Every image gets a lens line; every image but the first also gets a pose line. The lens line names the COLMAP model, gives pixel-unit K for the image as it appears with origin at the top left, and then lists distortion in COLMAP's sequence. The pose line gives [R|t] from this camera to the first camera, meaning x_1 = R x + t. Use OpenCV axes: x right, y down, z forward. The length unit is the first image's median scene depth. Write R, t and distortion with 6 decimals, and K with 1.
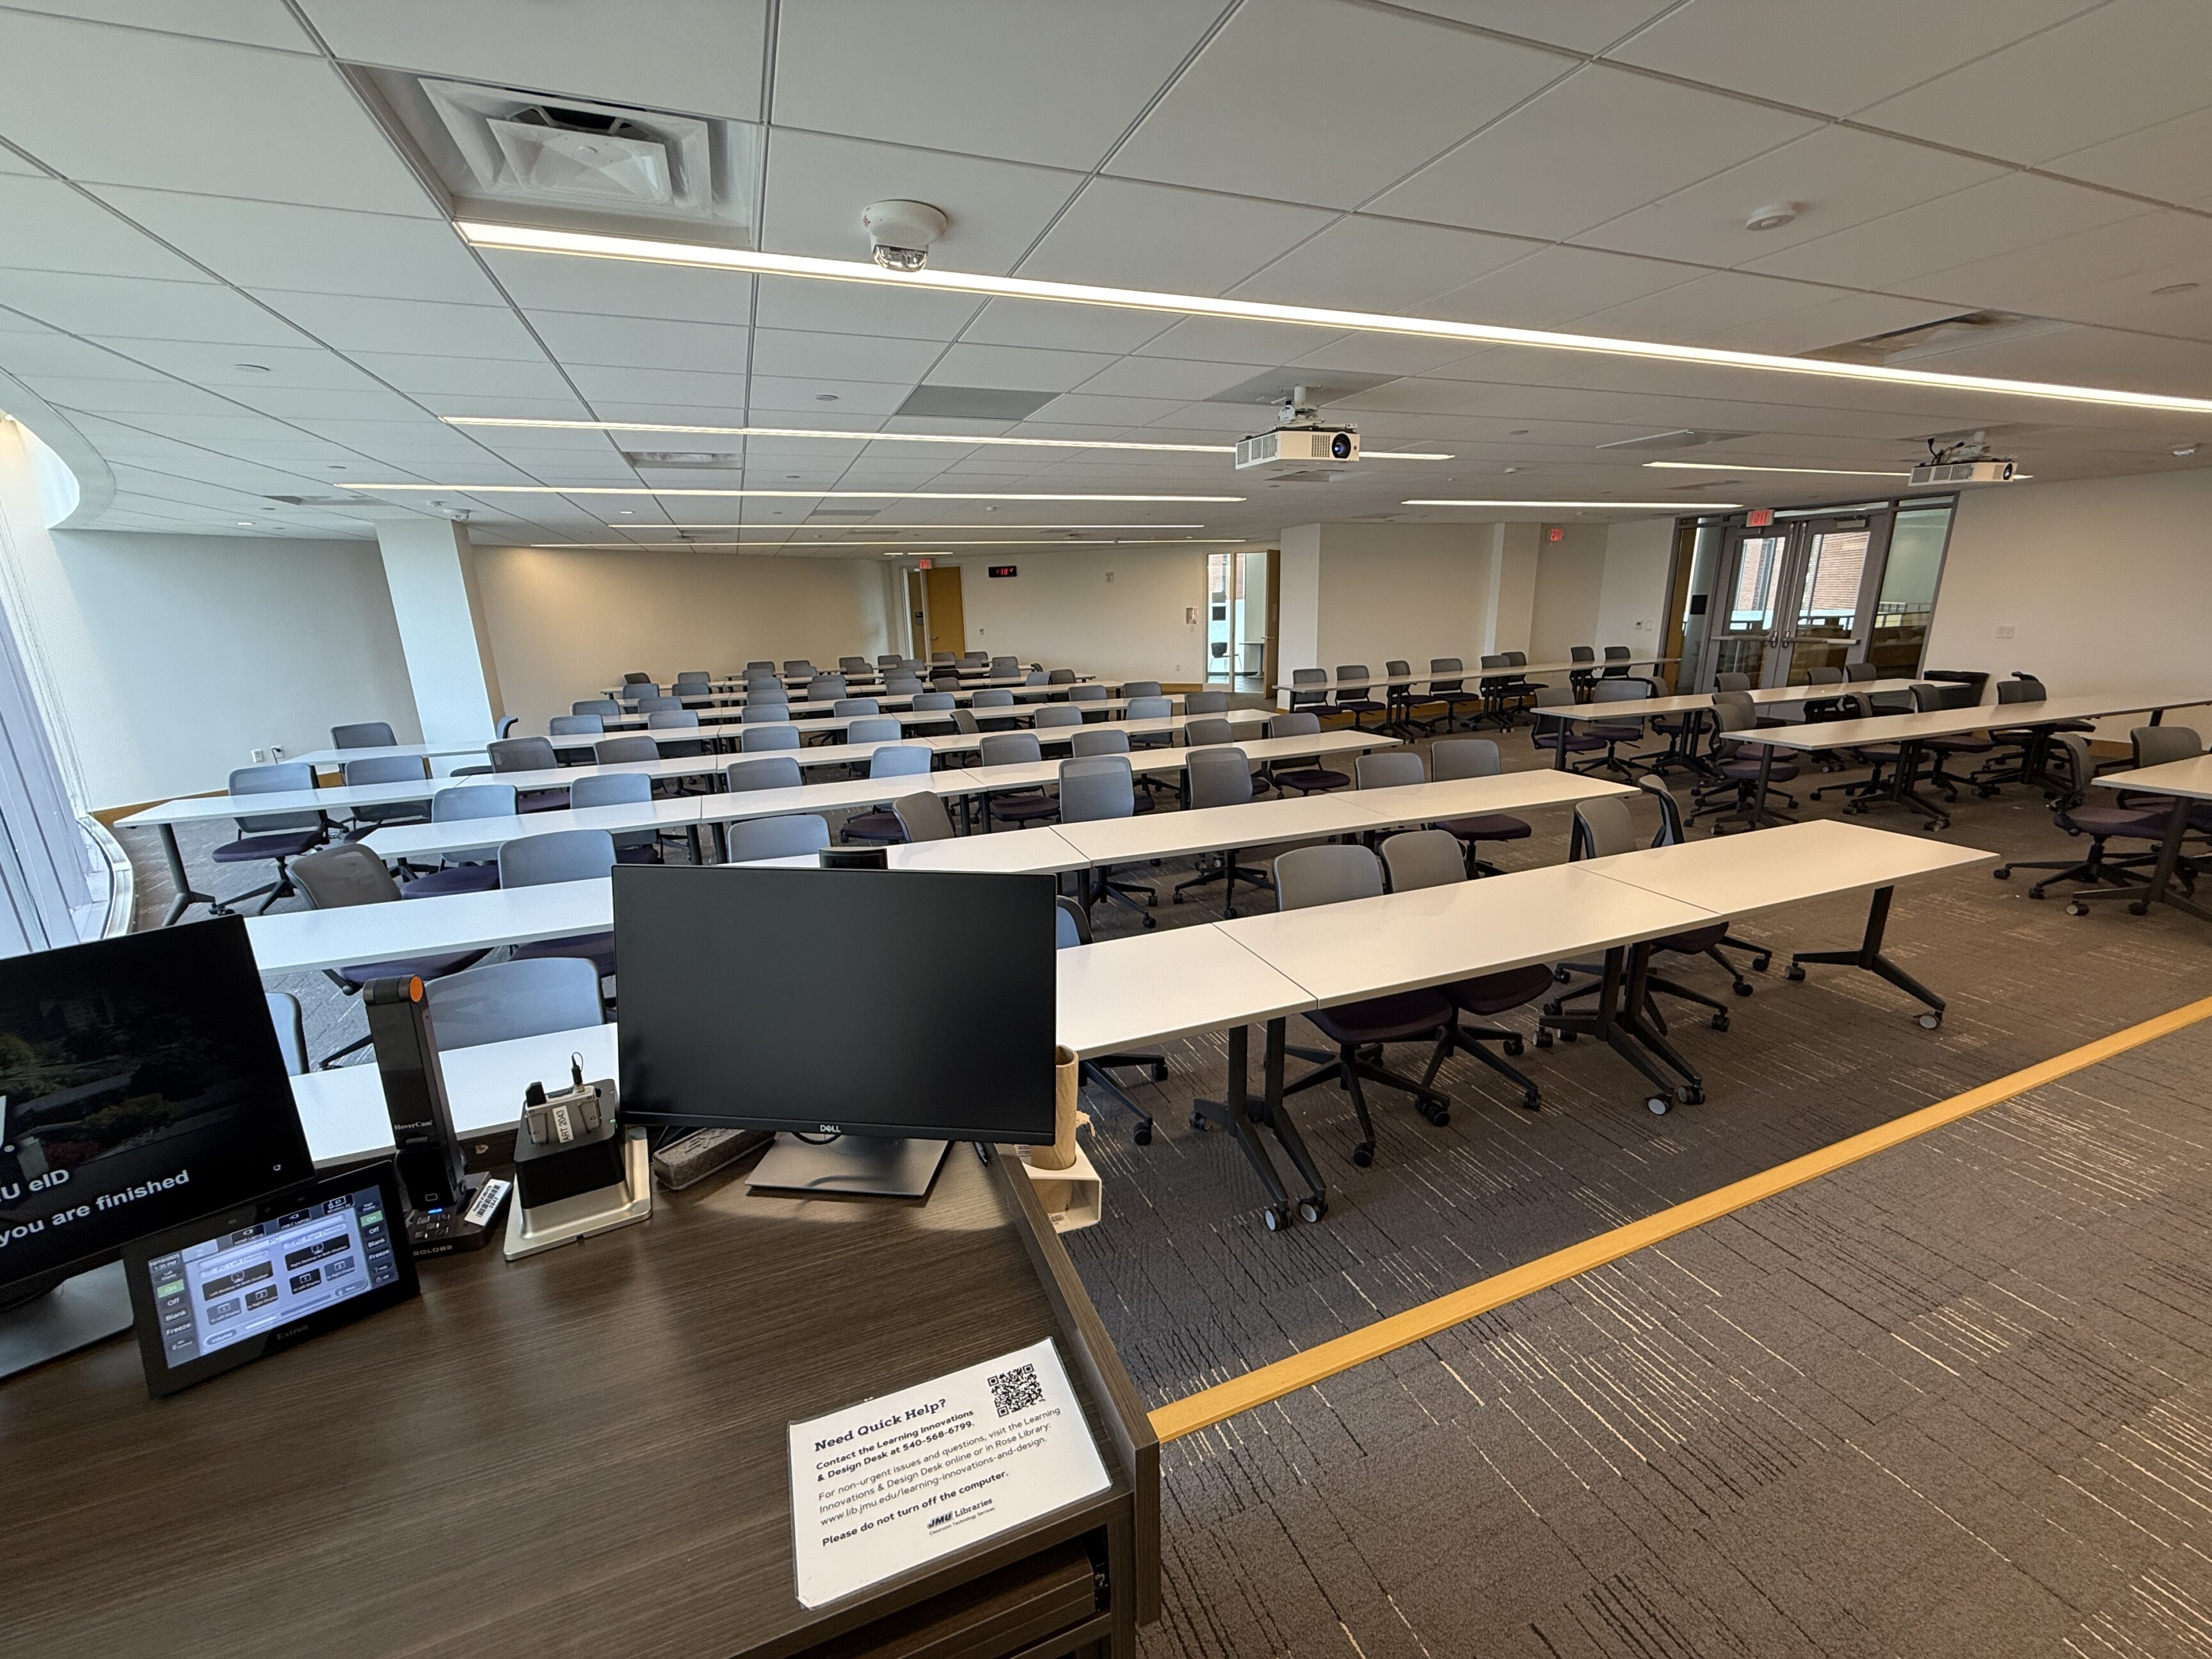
lens RADIAL K [[892.9, 0, 1097.6], [0, 892.9, 832.3], [0, 0, 1]] dist [0.002720, 0.001285]
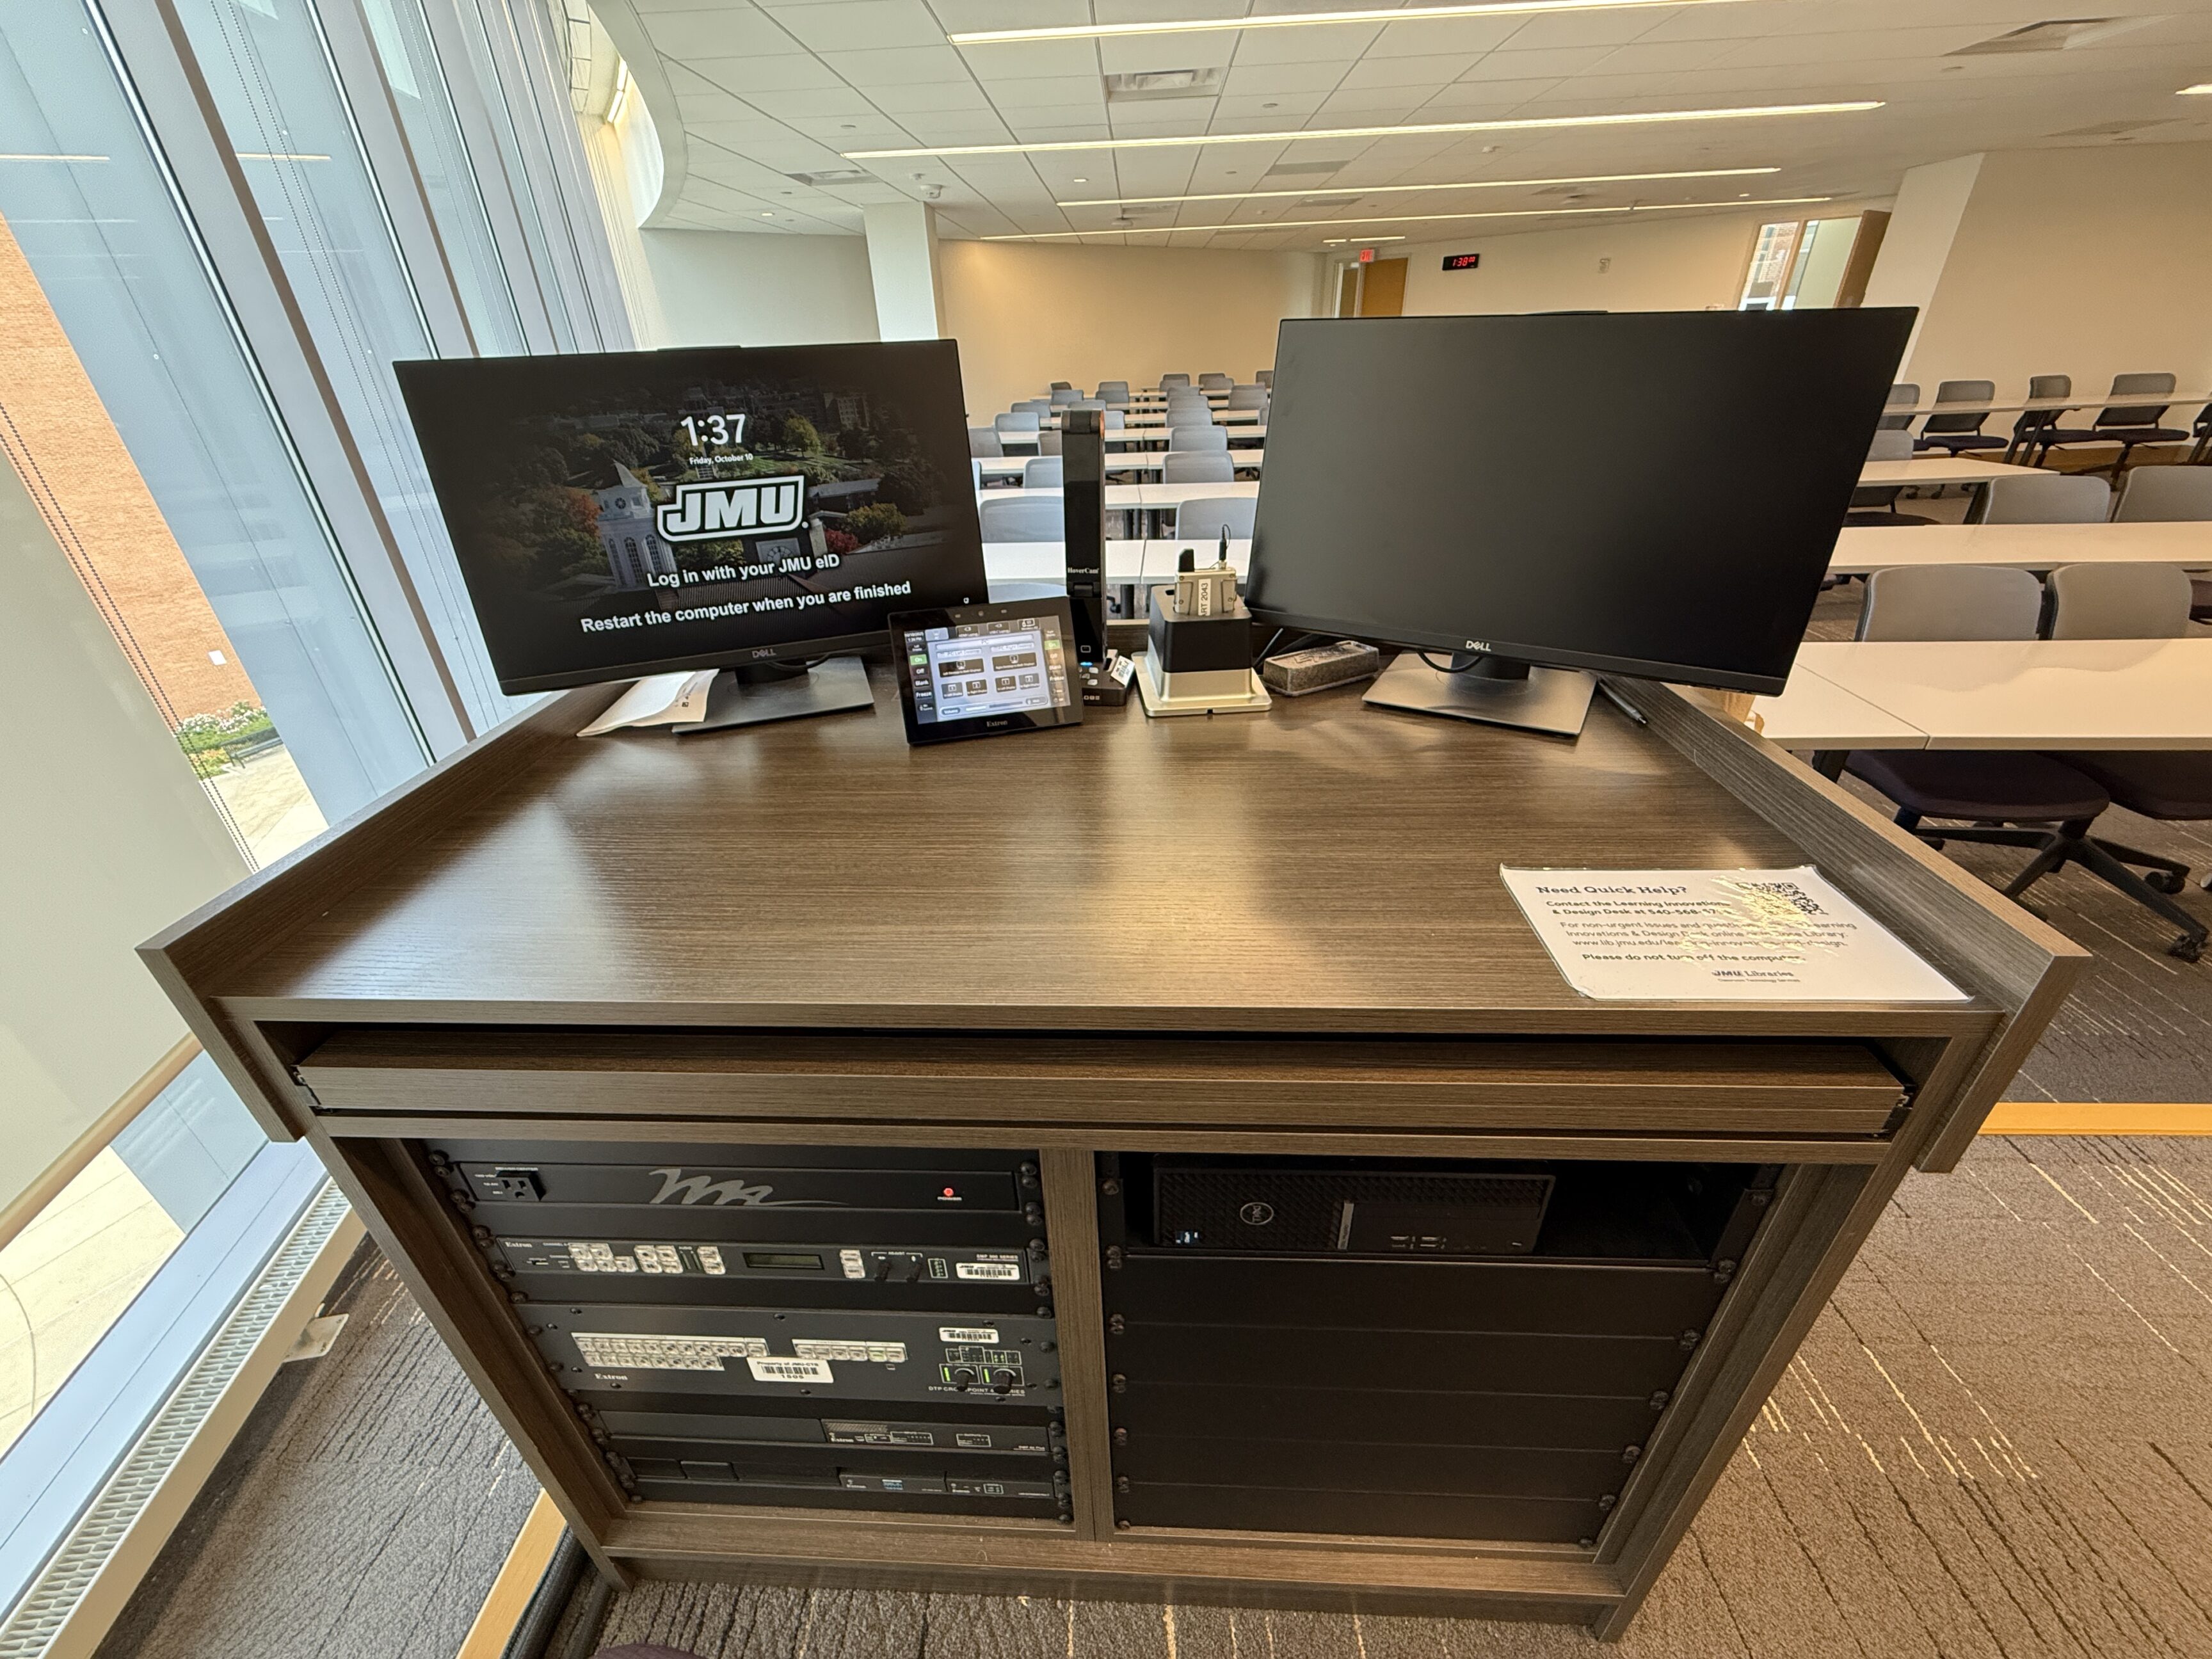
lens RADIAL K [[892.9, 0, 1089.2], [0, 892.9, 838.6], [0, 0, 1]] dist [0.002720, 0.001285]
pose [[0.913093, 0.198437, -0.356208, -0.317227], [-0.097453, 0.954478, 0.281914, 0.321330], [0.395935, -0.222700, 0.890865, 0.011750]]
